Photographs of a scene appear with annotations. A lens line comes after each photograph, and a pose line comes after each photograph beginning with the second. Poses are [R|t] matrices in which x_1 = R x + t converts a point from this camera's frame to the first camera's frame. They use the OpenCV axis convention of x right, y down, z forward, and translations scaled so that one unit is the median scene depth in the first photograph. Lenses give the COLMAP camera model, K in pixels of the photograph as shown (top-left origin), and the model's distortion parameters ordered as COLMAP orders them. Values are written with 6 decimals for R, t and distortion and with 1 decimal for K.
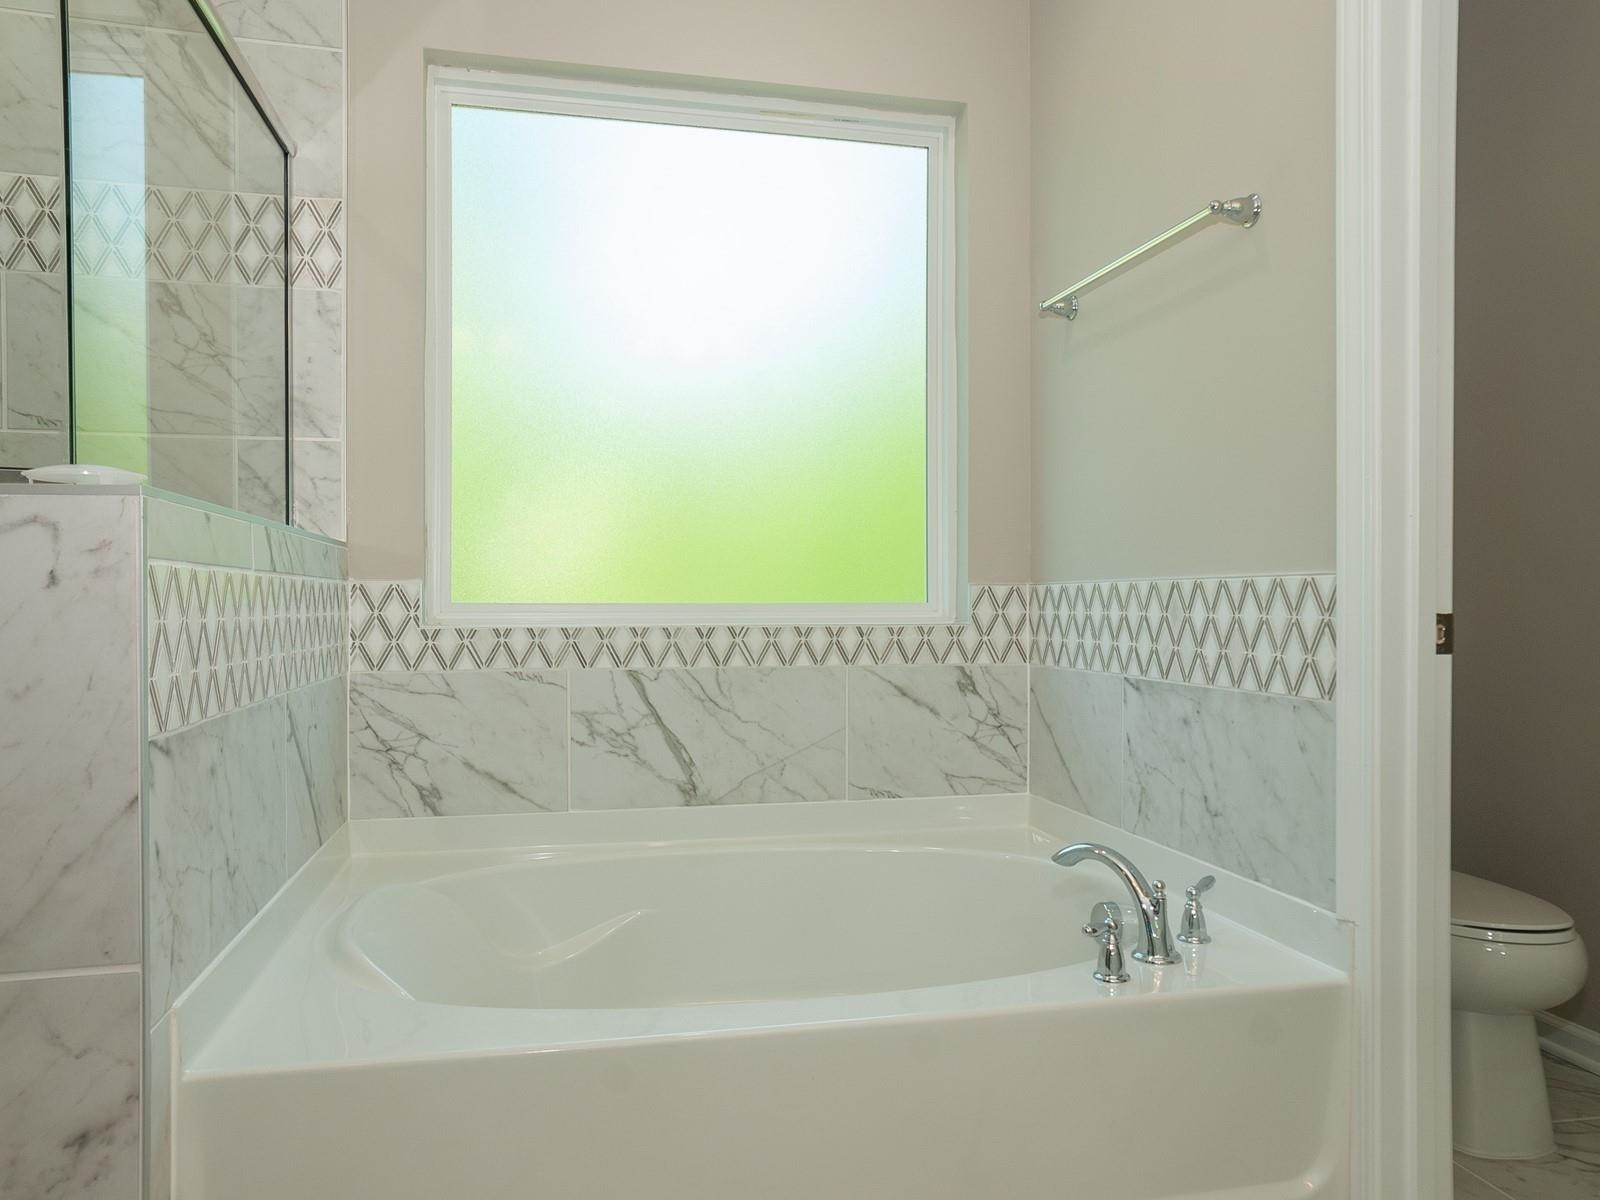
lens RADIAL K [[1100.1, 0, 800.0], [0, 1100.1, 600.0], [0, 0, 1]] dist [-0.067185, 0.065821]
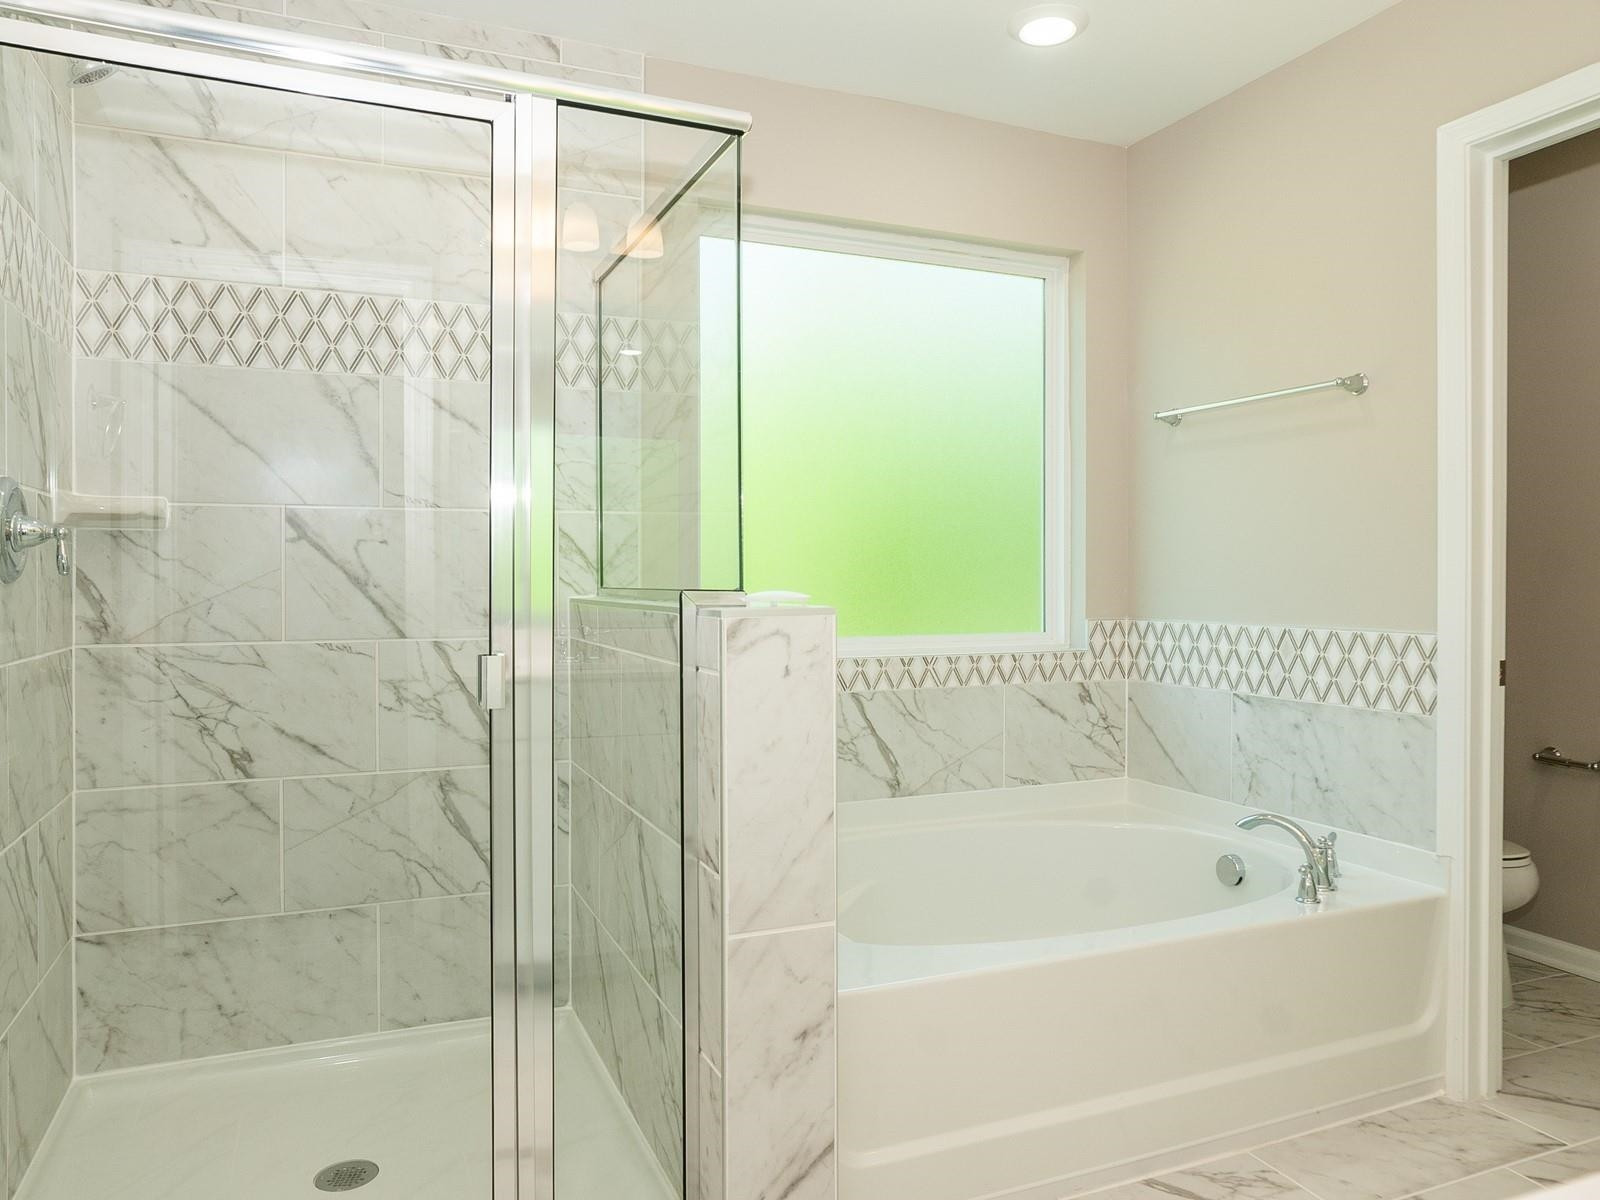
lens RADIAL K [[1091.5, 0, 796.3], [0, 1091.5, 575.1], [0, 0, 1]] dist [-0.071800, 0.062527]
pose [[0.985970, -0.001941, 0.166909, -0.426871], [0.002460, 0.999993, -0.002905, -0.068513], [-0.166903, 0.003275, 0.985968, -0.234258]]
